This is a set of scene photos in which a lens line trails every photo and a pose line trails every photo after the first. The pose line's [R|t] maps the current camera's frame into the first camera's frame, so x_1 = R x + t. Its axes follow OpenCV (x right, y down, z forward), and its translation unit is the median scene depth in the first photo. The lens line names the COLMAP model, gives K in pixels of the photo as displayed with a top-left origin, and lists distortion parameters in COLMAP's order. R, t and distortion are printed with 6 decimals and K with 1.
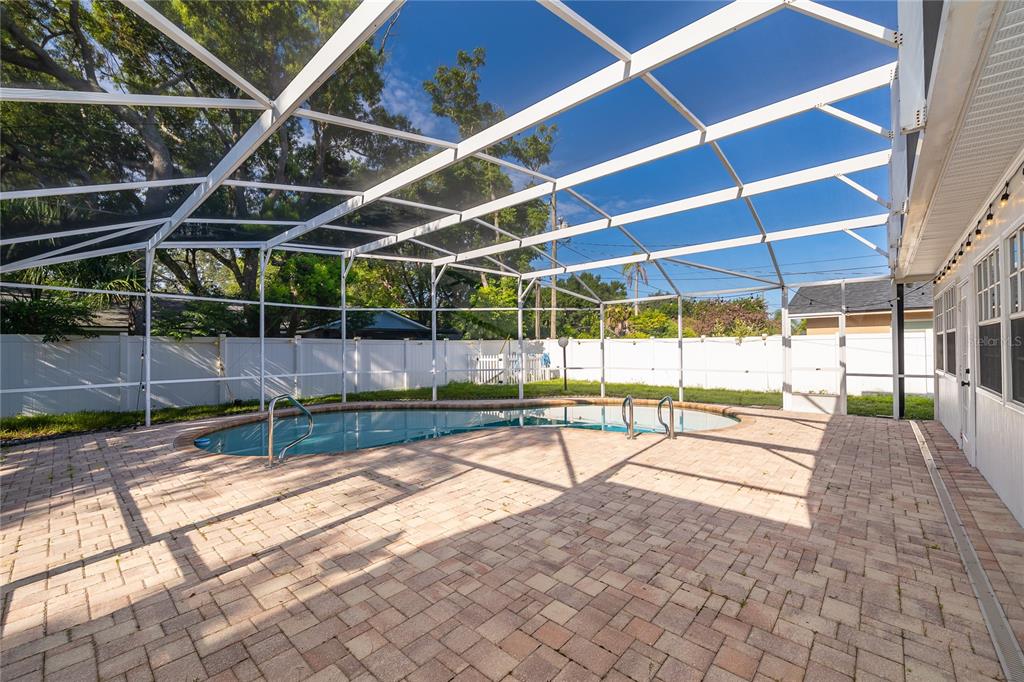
lens RADIAL K [[406.8, 0, 508.6], [0, 406.8, 345.0], [0, 0, 1]] dist [-0.000608, 0.000185]
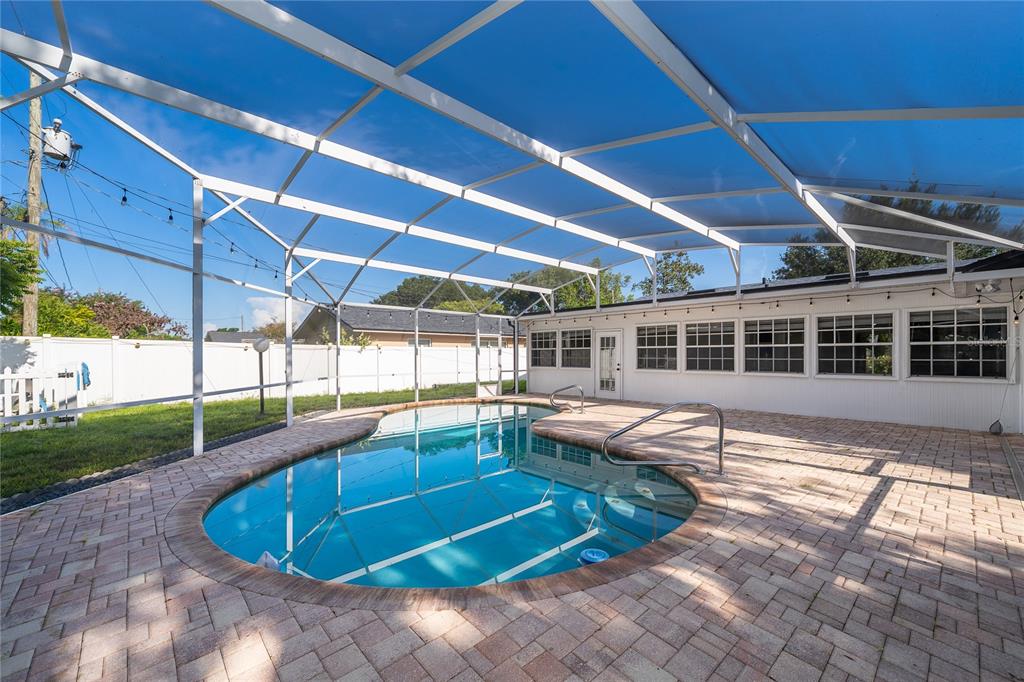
lens RADIAL K [[406.8, 0, 515.4], [0, 406.8, 357.8], [0, 0, 1]] dist [-0.000608, 0.000185]
pose [[0.105893, 0.001674, 0.994376, -1.039334], [-0.008887, 0.999960, -0.000737, 0.020234], [-0.994338, -0.008759, 0.105904, 0.906832]]
